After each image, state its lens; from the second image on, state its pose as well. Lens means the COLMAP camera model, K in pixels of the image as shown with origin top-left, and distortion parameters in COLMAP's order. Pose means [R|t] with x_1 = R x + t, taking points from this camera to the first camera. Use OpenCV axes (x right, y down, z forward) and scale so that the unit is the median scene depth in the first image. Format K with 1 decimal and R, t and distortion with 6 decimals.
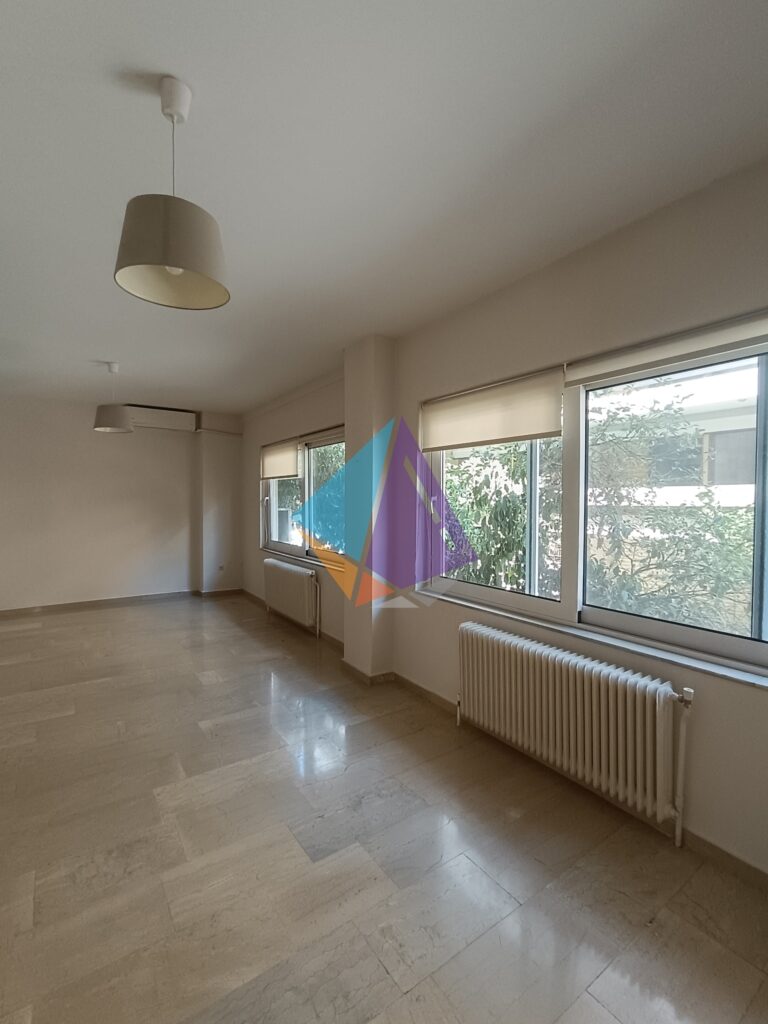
lens RADIAL K [[465.6, 0, 382.4], [0, 465.6, 515.4], [0, 0, 1]] dist [-0.022827, 0.011356]
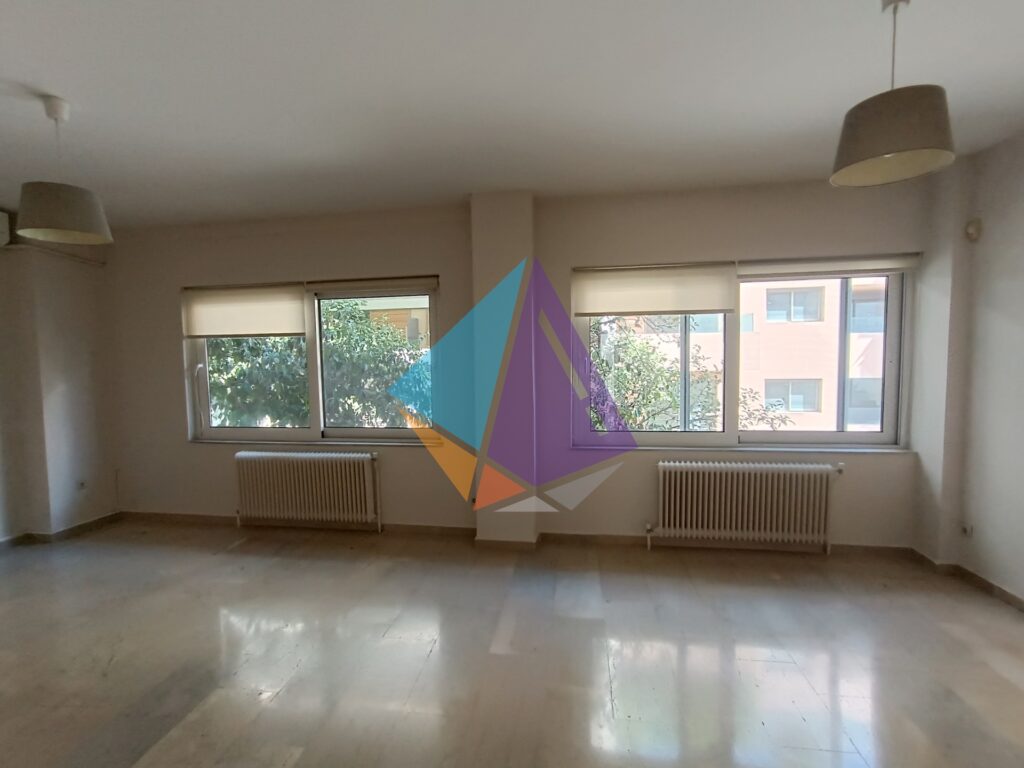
lens RADIAL K [[465.6, 0, 513.4], [0, 465.6, 386.9], [0, 0, 1]] dist [-0.022827, 0.011356]
pose [[0.683083, -0.061444, 0.727752, -0.594941], [0.044807, 0.998103, 0.042213, -0.019794], [-0.728965, 0.003773, 0.684540, 0.283326]]
